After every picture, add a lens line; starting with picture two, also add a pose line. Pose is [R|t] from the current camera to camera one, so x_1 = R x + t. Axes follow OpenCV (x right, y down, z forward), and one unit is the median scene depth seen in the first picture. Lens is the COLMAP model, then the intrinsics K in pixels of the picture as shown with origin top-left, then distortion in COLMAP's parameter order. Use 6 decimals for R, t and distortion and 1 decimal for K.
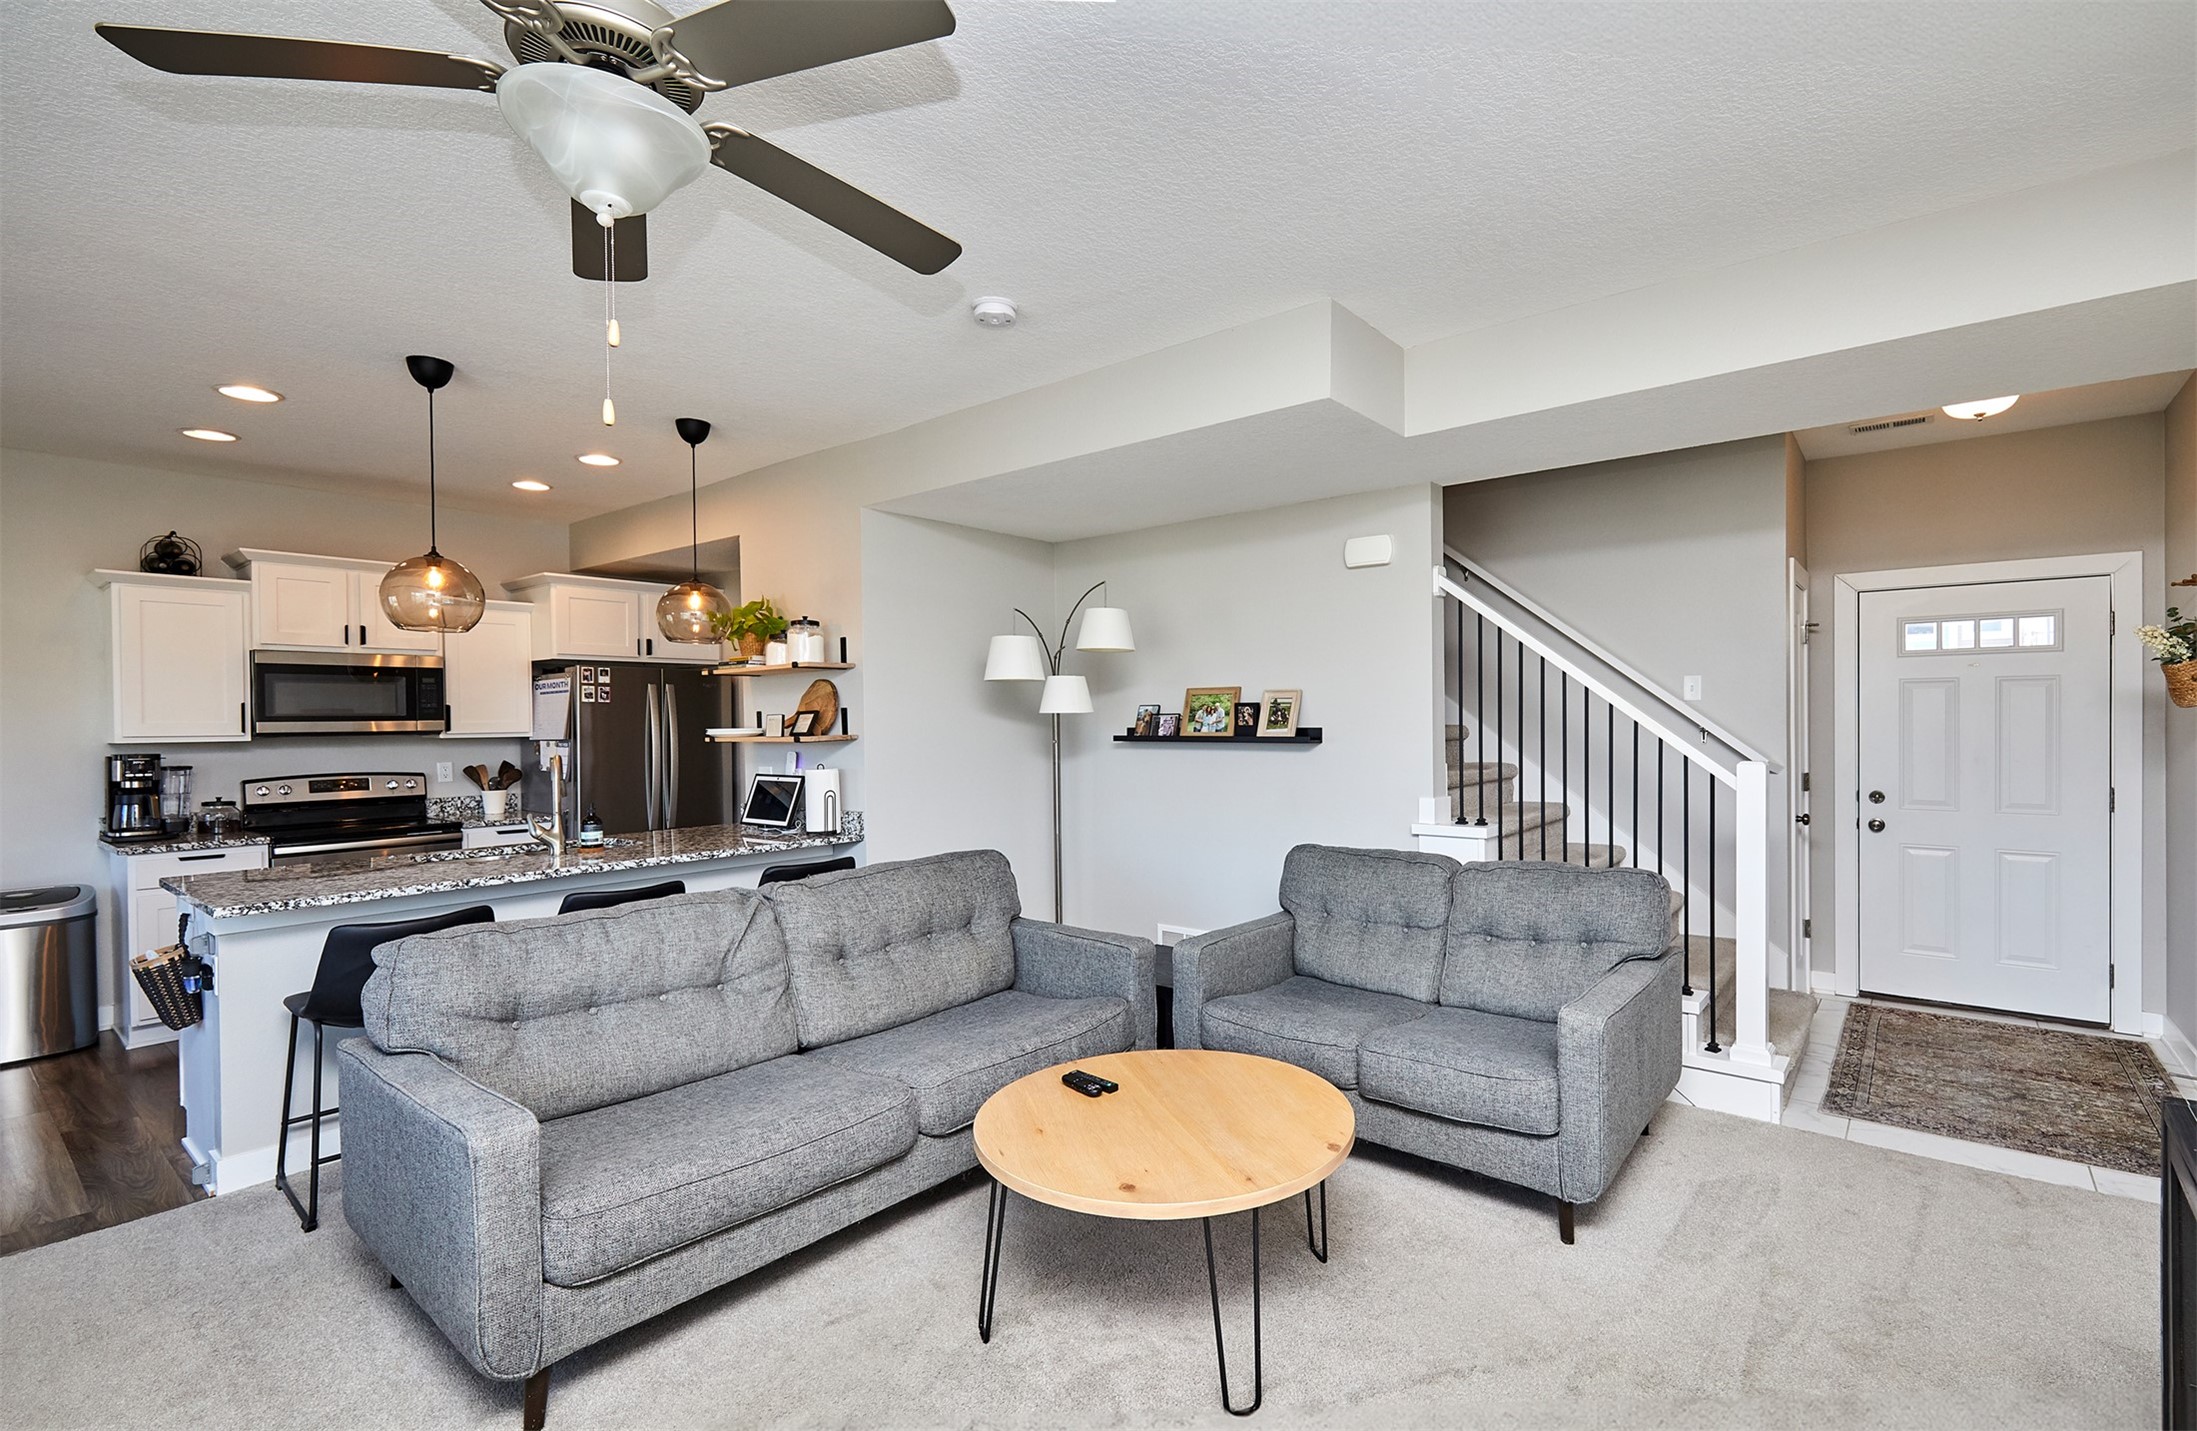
lens RADIAL K [[962.1, 0, 1147.6], [0, 962.1, 709.5], [0, 0, 1]] dist [0.000451, 0.000095]
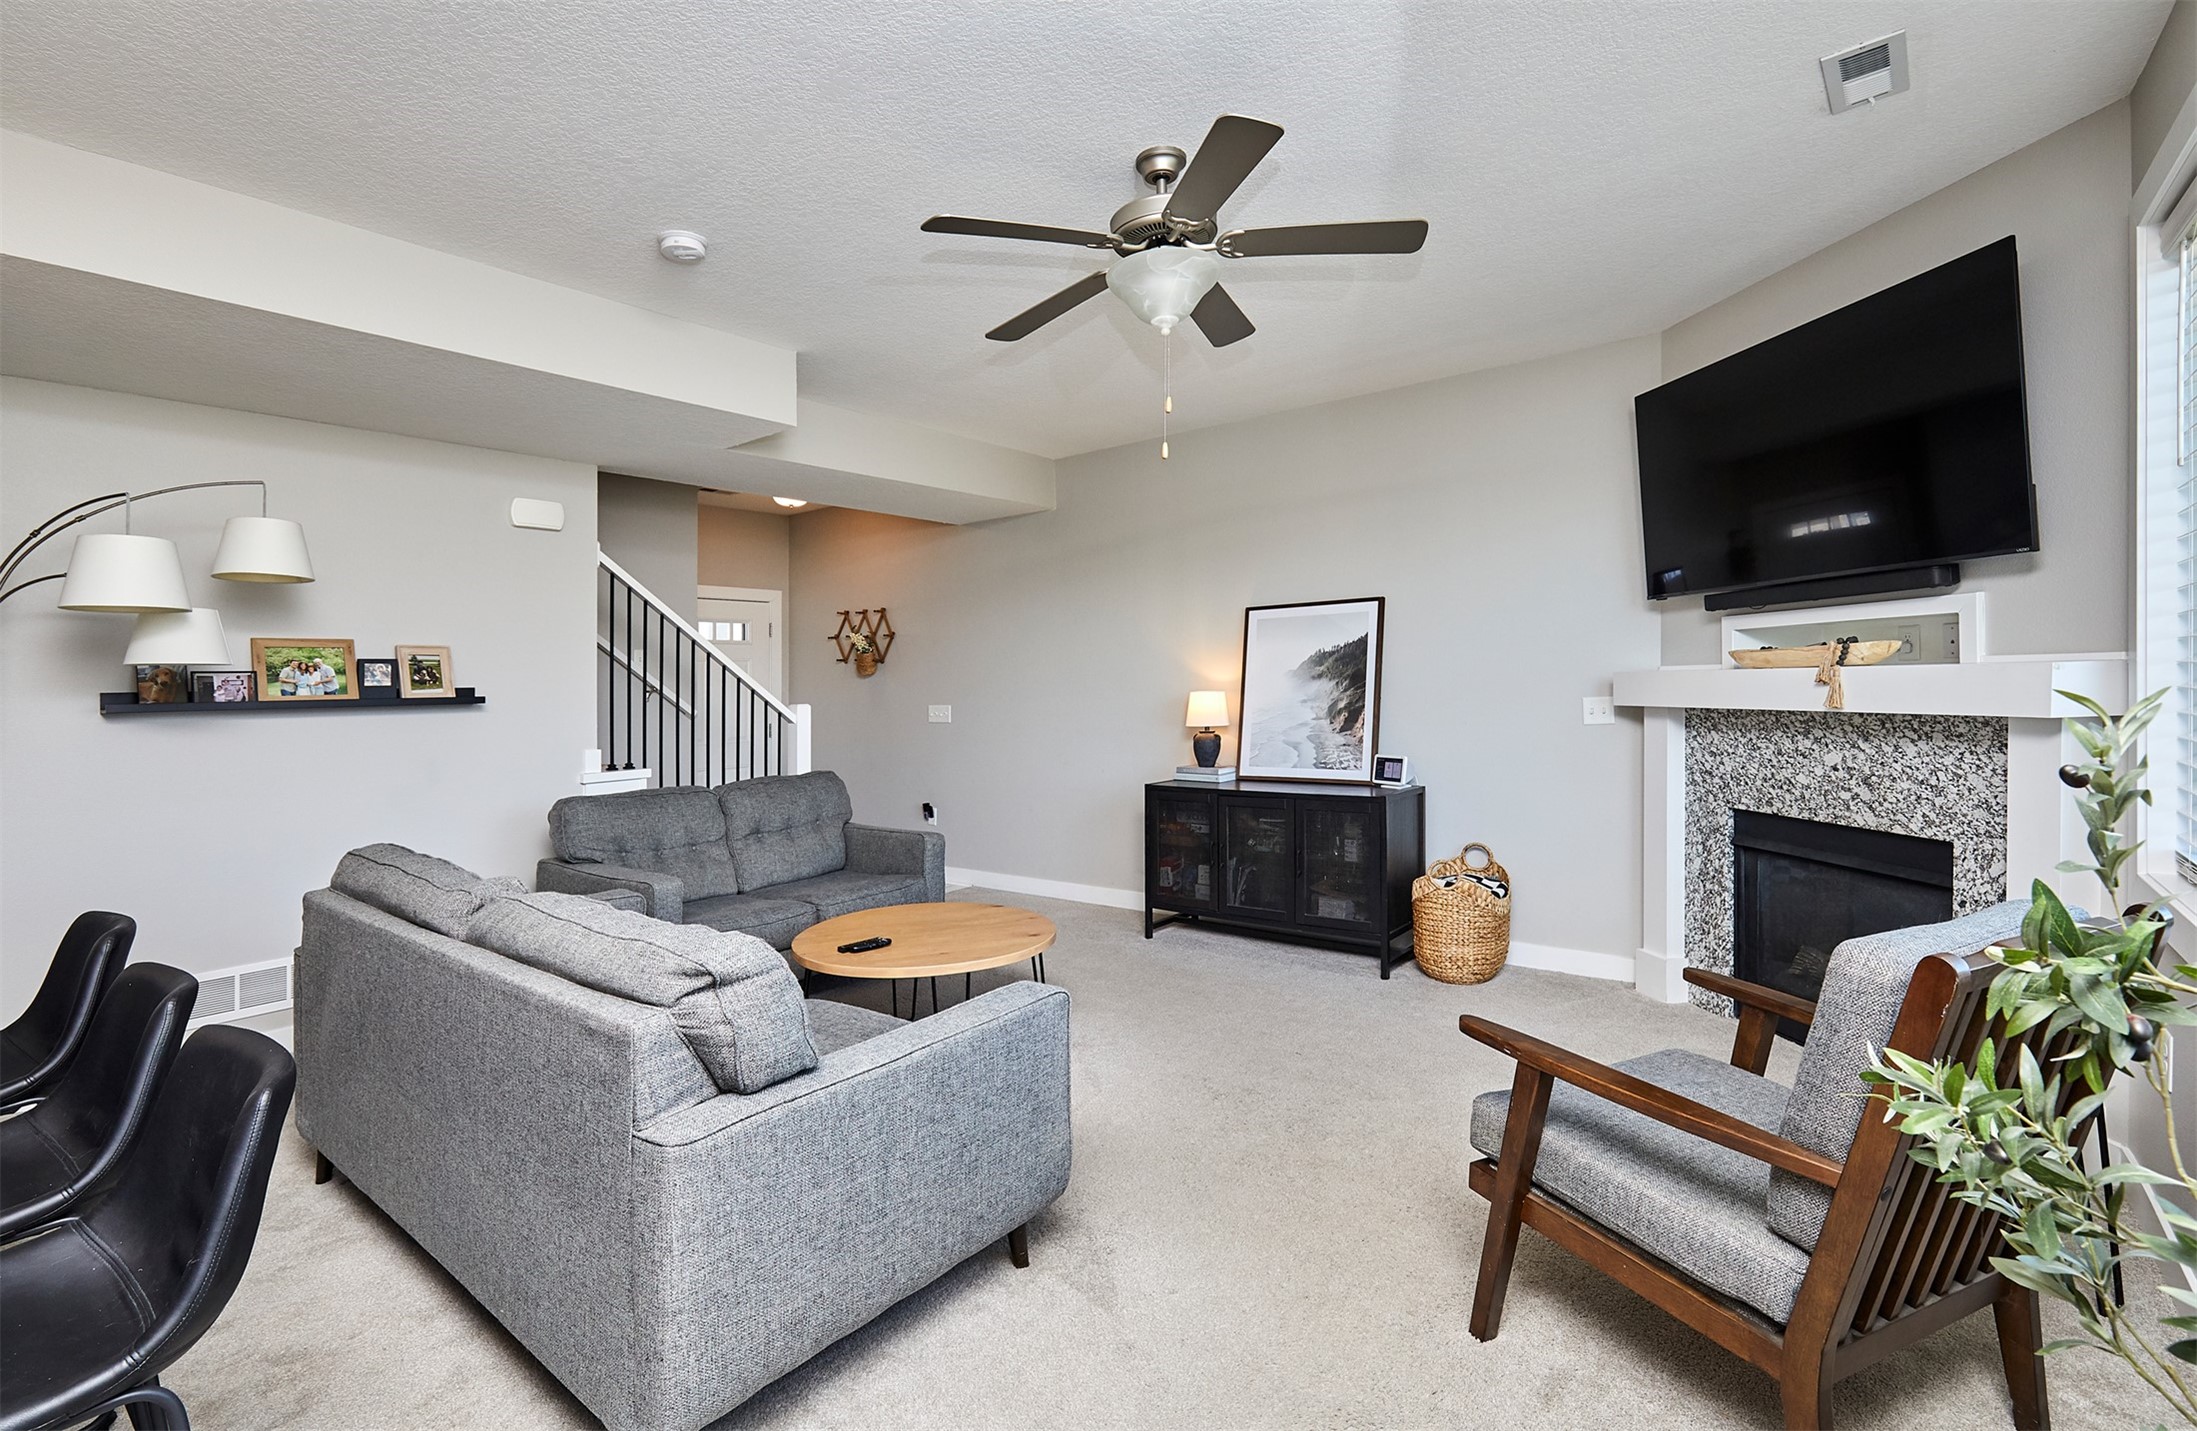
lens RADIAL K [[994.1, 0, 1089.2], [0, 994.1, 678.5], [0, 0, 1]] dist [0.001574, 0.000351]
pose [[0.008832, 0.017457, 0.999809, -0.740822], [0.015571, 0.999724, -0.017593, 0.034229], [-0.999840, 0.015723, 0.008558, 0.367495]]
